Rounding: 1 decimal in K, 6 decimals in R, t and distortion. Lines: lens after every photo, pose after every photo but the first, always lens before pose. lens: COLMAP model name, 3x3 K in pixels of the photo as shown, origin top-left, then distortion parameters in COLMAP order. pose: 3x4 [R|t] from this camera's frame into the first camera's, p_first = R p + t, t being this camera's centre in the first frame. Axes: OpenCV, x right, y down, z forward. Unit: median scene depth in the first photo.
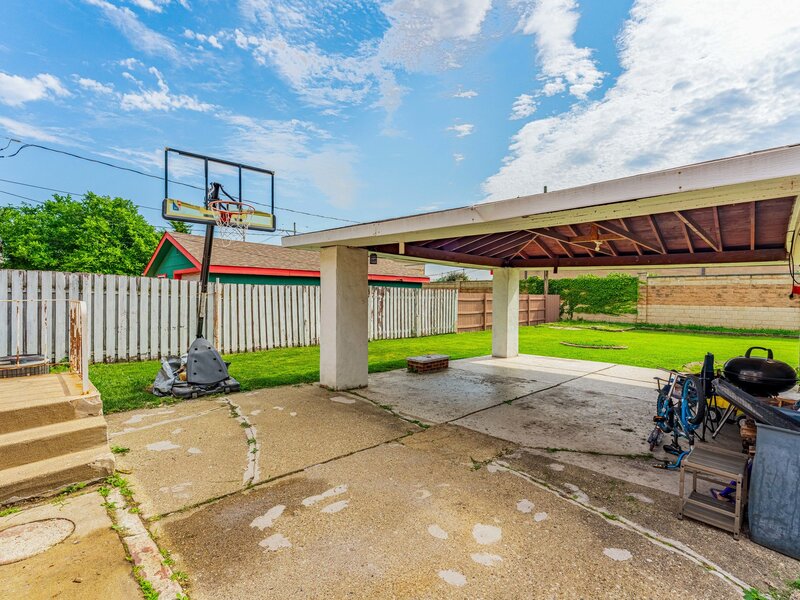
lens RADIAL K [[373.5, 0, 402.0], [0, 373.5, 293.3], [0, 0, 1]] dist [-0.002378, 0.000261]
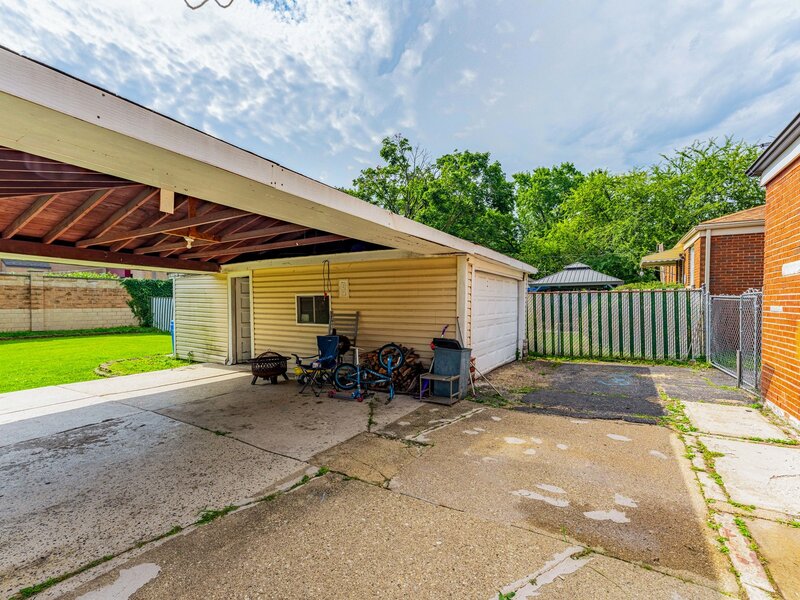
lens RADIAL K [[373.5, 0, 402.0], [0, 373.5, 293.3], [0, 0, 1]] dist [-0.002378, 0.000261]
pose [[-0.217838, 0.009437, 0.975939, -0.784429], [-0.007102, 0.999911, -0.011254, 0.009444], [-0.975959, -0.009383, -0.217752, 1.132168]]
